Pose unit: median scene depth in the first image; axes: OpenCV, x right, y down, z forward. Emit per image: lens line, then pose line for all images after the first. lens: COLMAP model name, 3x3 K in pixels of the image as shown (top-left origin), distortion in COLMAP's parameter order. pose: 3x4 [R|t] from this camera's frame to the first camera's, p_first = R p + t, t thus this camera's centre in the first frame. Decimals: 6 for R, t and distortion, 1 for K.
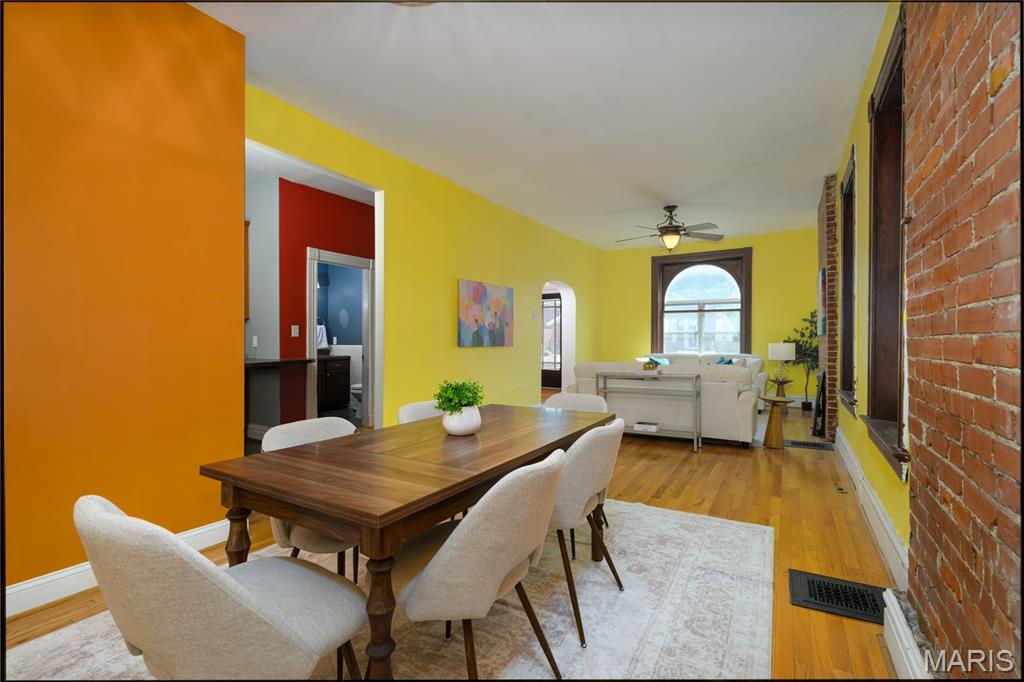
lens RADIAL K [[457.7, 0, 512.0], [0, 457.7, 341.0], [0, 0, 1]] dist [-0.000245, -0.000188]
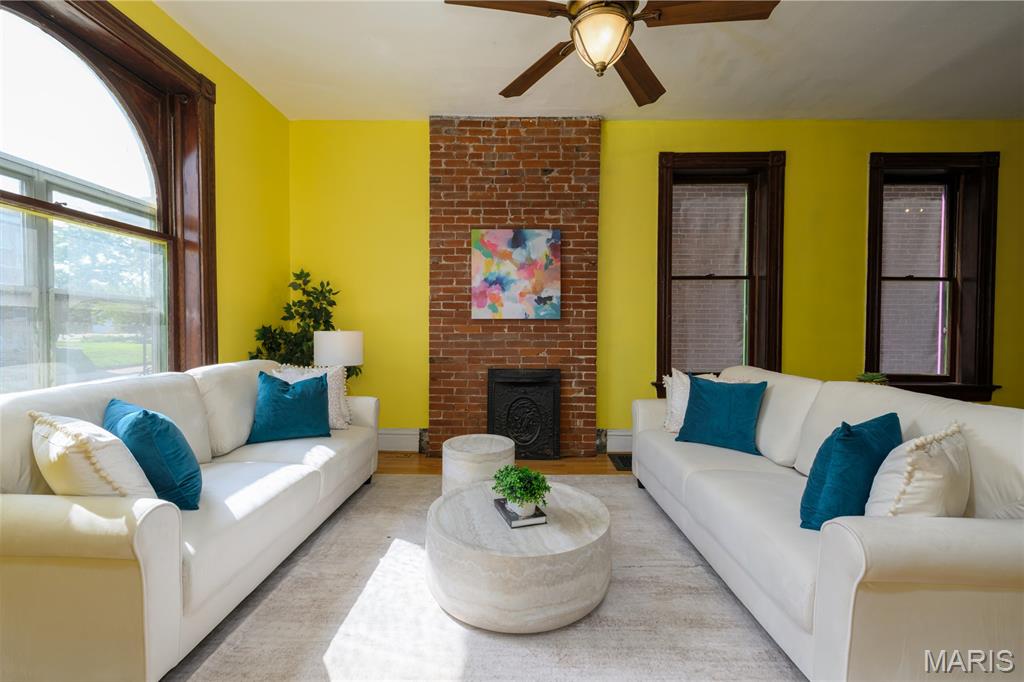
lens RADIAL K [[457.7, 0, 512.0], [0, 457.7, 341.0], [0, 0, 1]] dist [-0.000245, -0.000188]
pose [[-0.502775, -0.028096, 0.863961, 0.054289], [-0.011191, 0.999599, 0.025994, -0.000444], [-0.864345, 0.003401, -0.502888, 0.897077]]
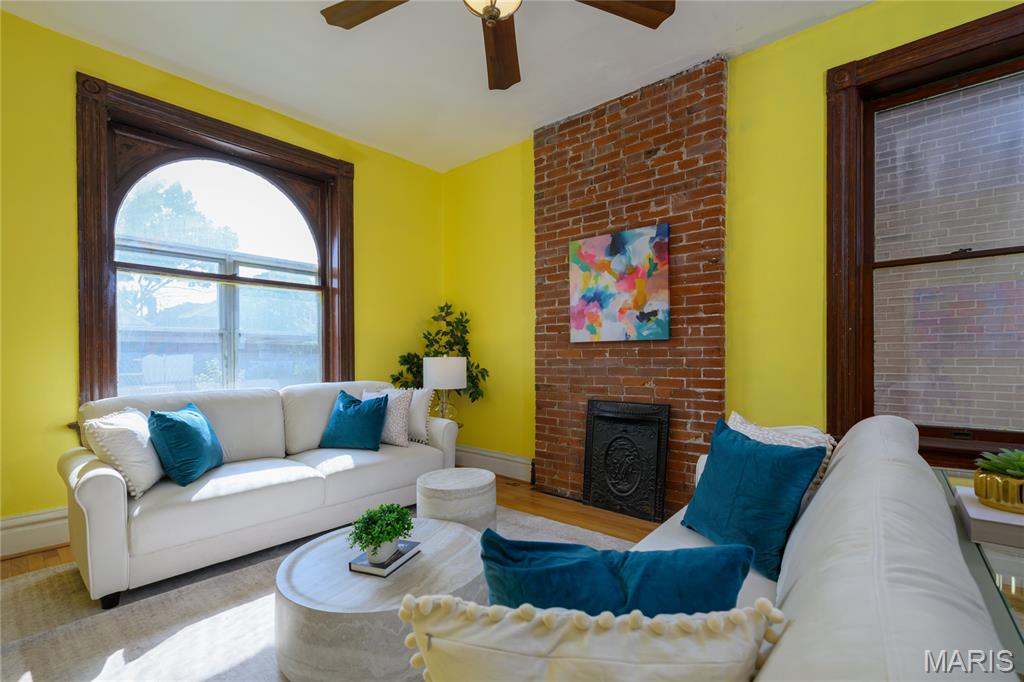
lens RADIAL K [[464.8, 0, 511.6], [0, 464.8, 361.4], [0, 0, 1]] dist [-0.000309, -0.000223]
pose [[0.174835, -0.015831, 0.984470, 0.054519], [0.000136, 0.999871, 0.016055, 0.000079], [-0.984598, -0.002673, 0.174814, 0.682667]]
